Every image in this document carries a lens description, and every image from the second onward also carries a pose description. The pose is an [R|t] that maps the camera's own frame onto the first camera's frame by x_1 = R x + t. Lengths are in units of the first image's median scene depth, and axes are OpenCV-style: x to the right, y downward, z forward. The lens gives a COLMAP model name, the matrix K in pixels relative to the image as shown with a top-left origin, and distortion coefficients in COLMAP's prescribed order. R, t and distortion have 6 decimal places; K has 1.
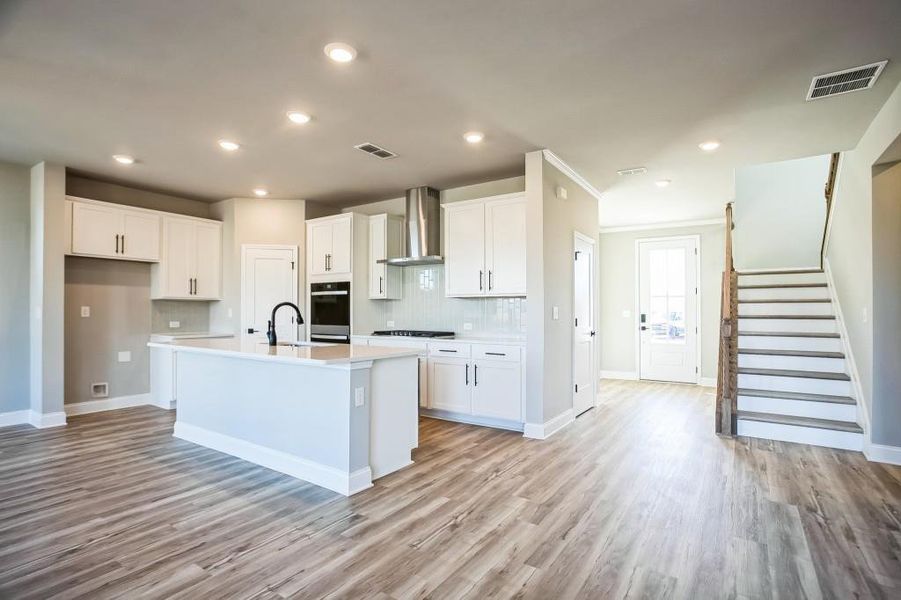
lens RADIAL K [[445.1, 0, 444.6], [0, 445.1, 307.6], [0, 0, 1]] dist [-0.054868, 0.016403]
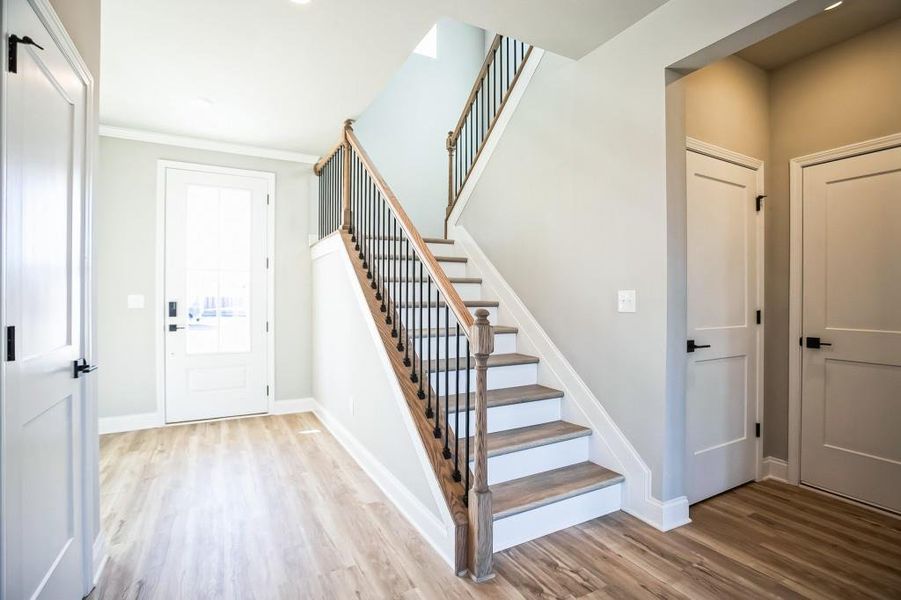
lens RADIAL K [[433.7, 0, 452.0], [0, 433.7, 295.7], [0, 0, 1]] dist [-0.003385, 0.000093]
pose [[0.443503, -0.002394, 0.896270, 0.140060], [-0.005775, 0.999968, 0.005529, 0.003527], [-0.896254, -0.007628, 0.443475, 0.495002]]
